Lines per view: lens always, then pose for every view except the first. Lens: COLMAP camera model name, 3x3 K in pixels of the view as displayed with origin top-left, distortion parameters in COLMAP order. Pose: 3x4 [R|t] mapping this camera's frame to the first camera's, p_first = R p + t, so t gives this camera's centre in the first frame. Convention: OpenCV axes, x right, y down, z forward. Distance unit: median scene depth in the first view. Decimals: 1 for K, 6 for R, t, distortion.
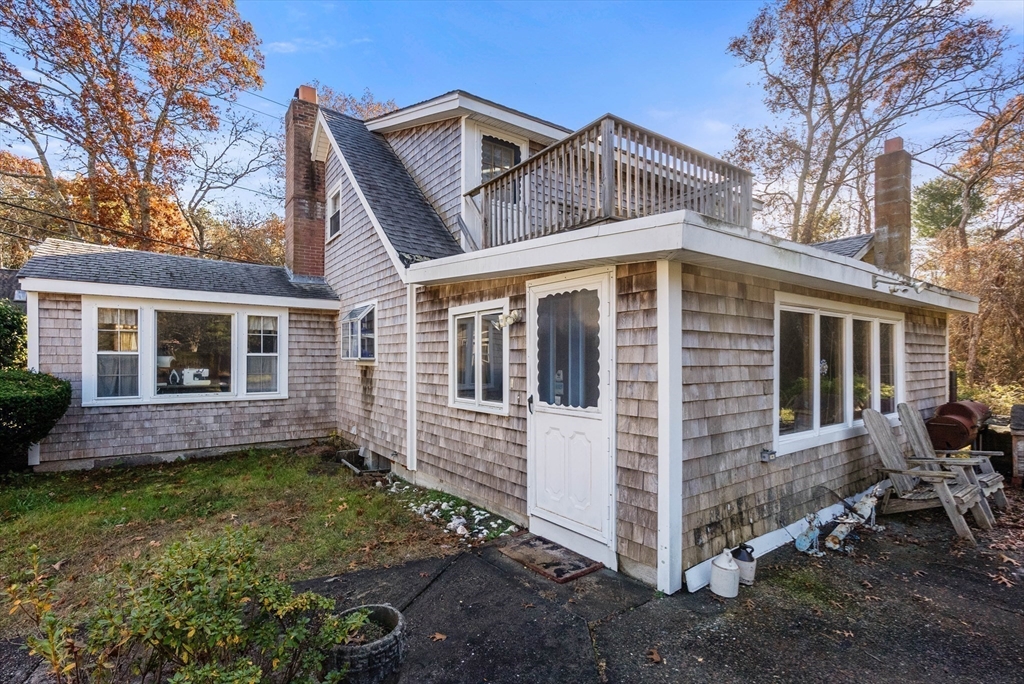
lens RADIAL K [[478.7, 0, 508.9], [0, 478.7, 346.8], [0, 0, 1]] dist [-0.003930, 0.000876]
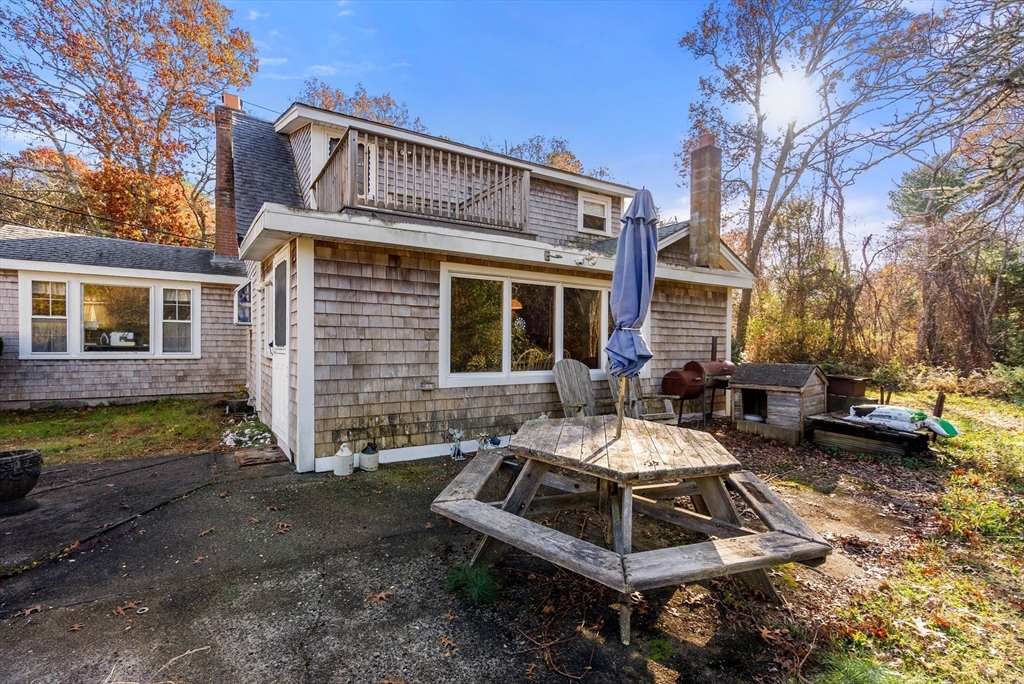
lens RADIAL K [[478.7, 0, 537.3], [0, 478.7, 337.9], [0, 0, 1]] dist [-0.003930, 0.000876]
pose [[0.998671, 0.009147, -0.050719, 0.465100], [-0.008735, 0.999927, 0.008353, 0.041397], [0.050792, -0.007898, 0.998678, -0.160338]]
